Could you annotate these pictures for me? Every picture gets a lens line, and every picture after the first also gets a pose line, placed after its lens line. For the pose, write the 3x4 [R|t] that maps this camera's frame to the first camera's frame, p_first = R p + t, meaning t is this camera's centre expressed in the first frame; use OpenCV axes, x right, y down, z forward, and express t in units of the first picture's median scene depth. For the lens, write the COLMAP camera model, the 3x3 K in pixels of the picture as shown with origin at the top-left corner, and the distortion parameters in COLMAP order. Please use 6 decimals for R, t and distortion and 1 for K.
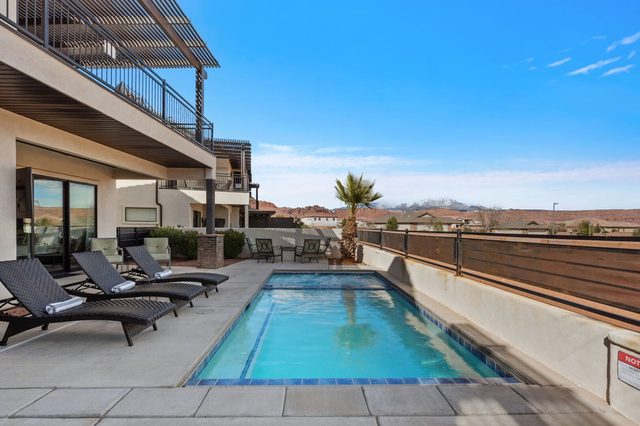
lens RADIAL K [[297.2, 0, 319.4], [0, 297.2, 229.5], [0, 0, 1]] dist [-0.000844, 0.000017]
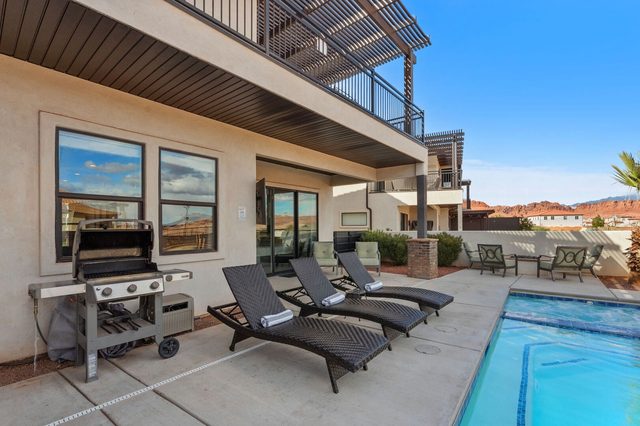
lens RADIAL K [[297.2, 0, 319.4], [0, 297.2, 229.5], [0, 0, 1]] dist [-0.000844, 0.000017]
pose [[0.789008, -0.011621, -0.614273, -0.070535], [0.006028, 0.999919, -0.011175, -0.002852], [0.614353, 0.005114, 0.789014, 0.132257]]
